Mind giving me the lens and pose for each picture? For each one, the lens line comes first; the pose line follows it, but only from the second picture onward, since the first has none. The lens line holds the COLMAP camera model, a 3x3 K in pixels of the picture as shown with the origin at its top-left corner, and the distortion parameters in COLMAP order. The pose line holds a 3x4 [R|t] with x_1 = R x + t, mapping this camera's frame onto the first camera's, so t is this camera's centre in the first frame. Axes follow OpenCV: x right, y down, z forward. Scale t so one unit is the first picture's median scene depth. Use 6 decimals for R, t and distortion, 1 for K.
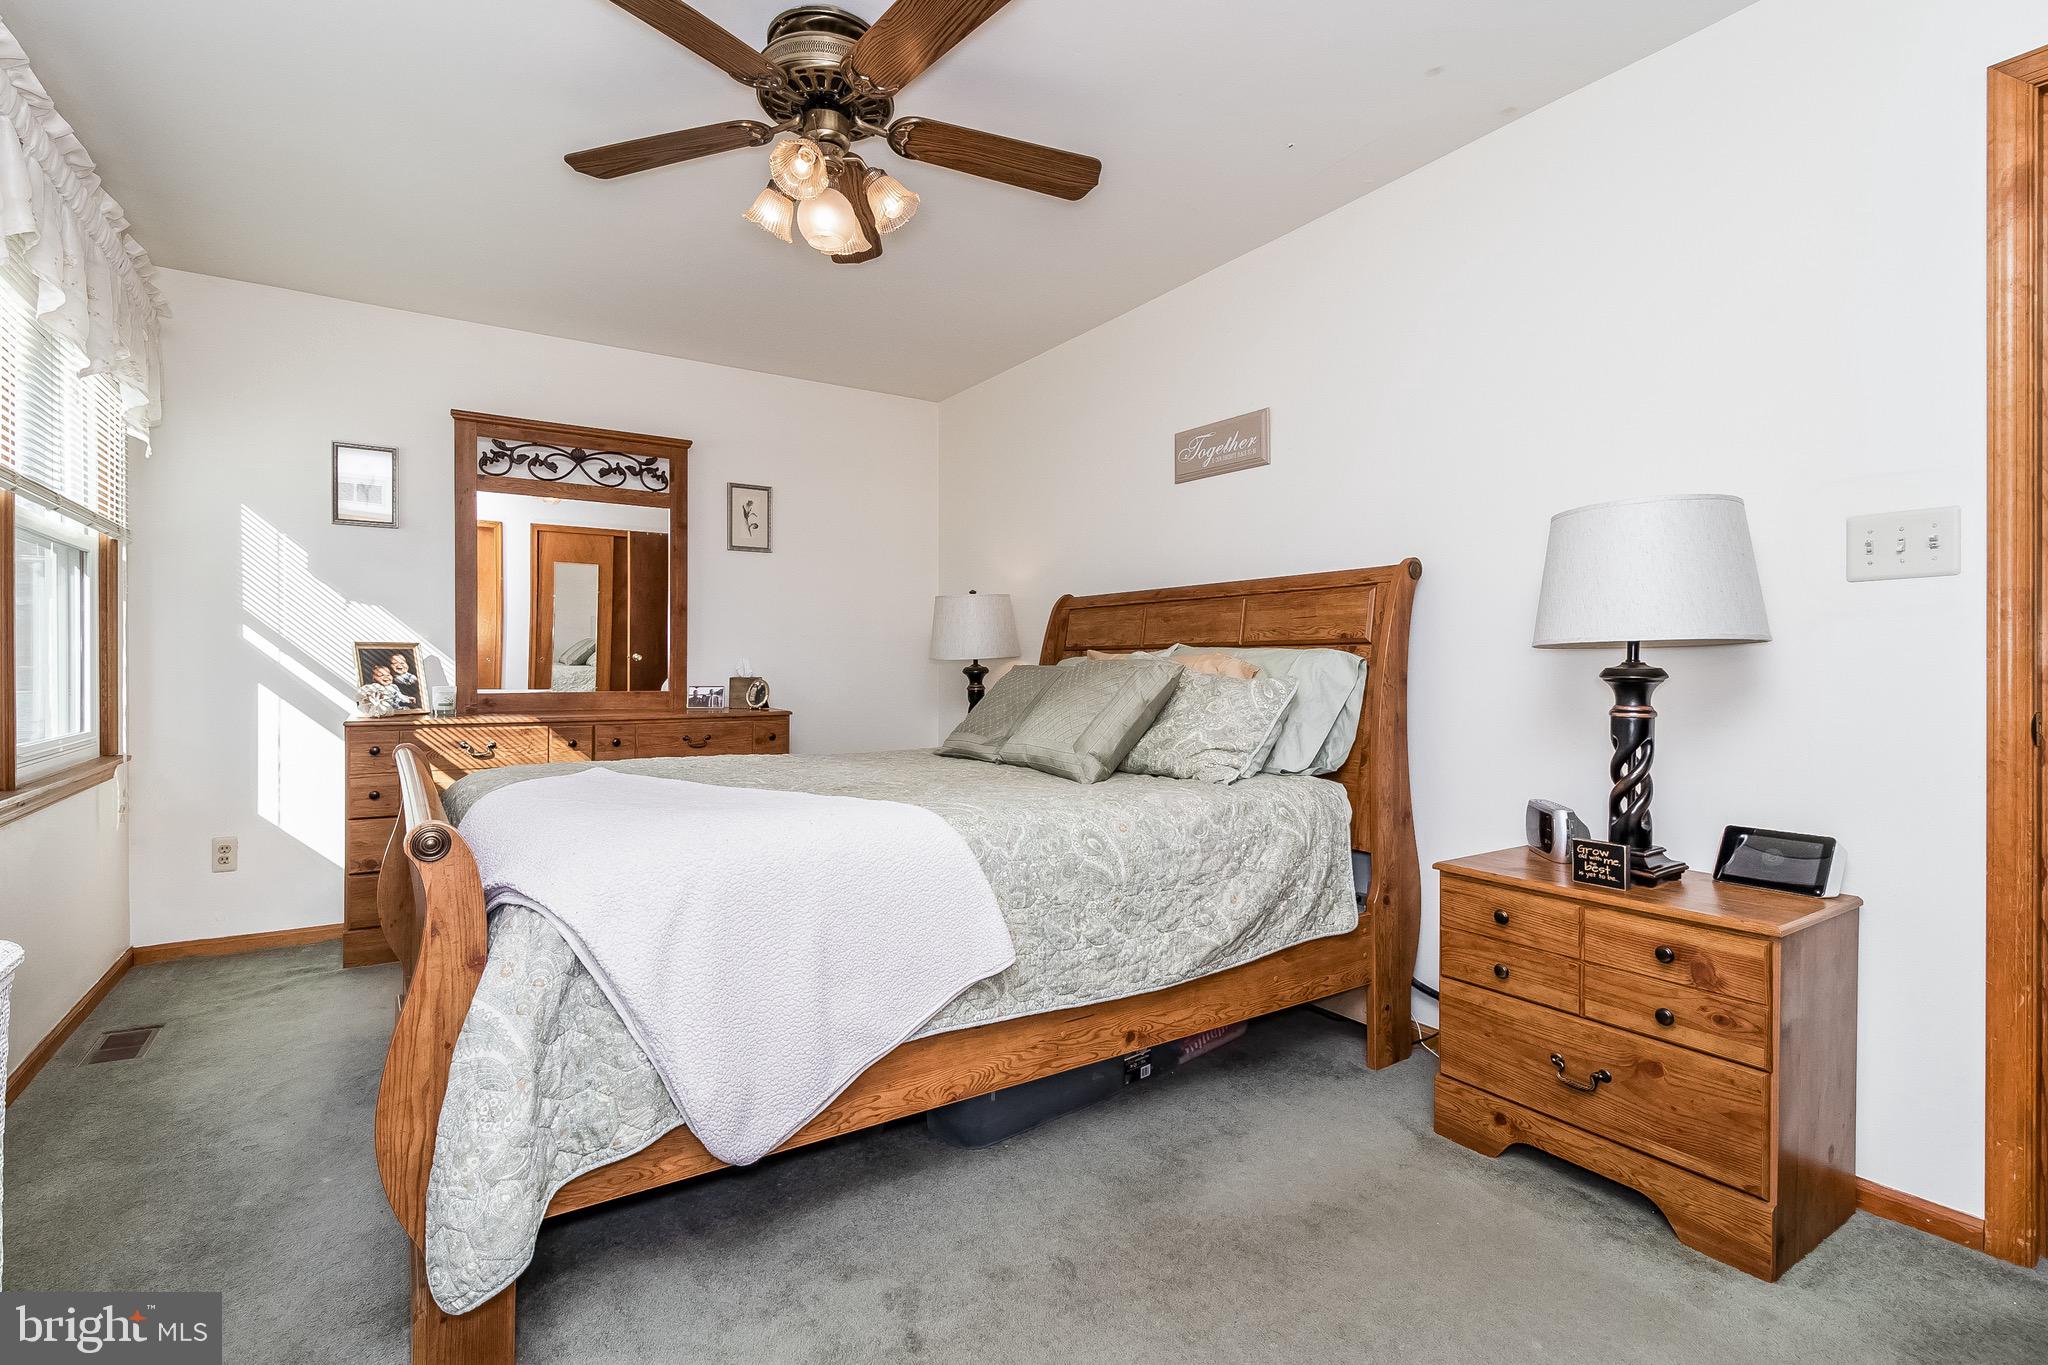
lens RADIAL K [[950.5, 0, 1015.7], [0, 950.5, 663.2], [0, 0, 1]] dist [0.002061, -0.000884]
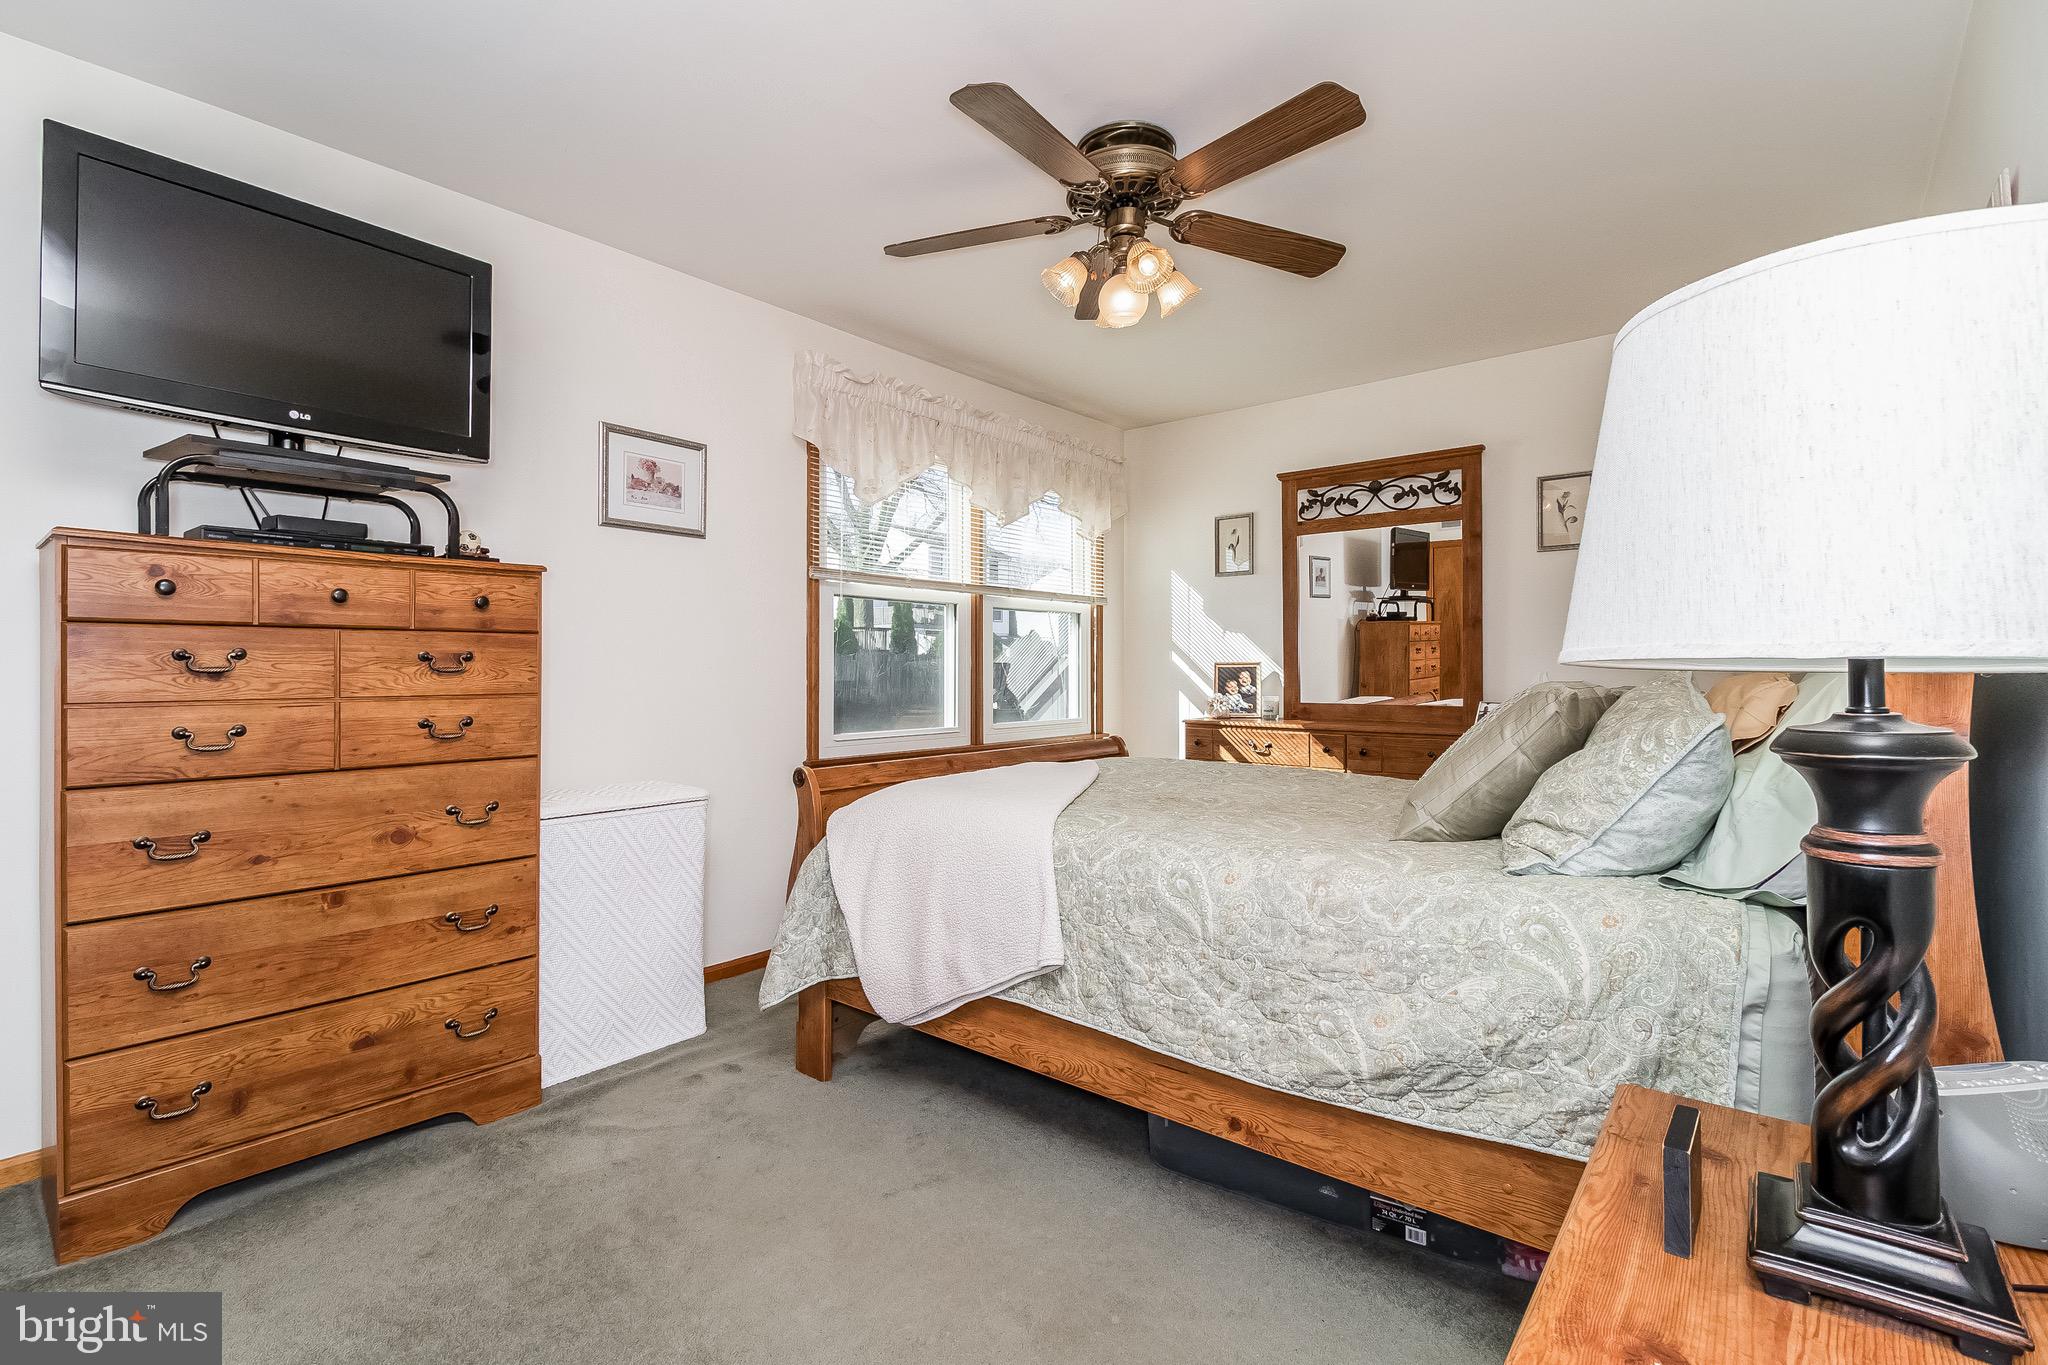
lens RADIAL K [[940.0, 0, 1015.5], [0, 940.0, 669.8], [0, 0, 1]] dist [0.030864, -0.000328]
pose [[0.297902, -0.003602, -0.954590, 0.487250], [0.006806, 0.999975, -0.001649, -0.010719], [0.954572, -0.006006, 0.297919, 0.306215]]
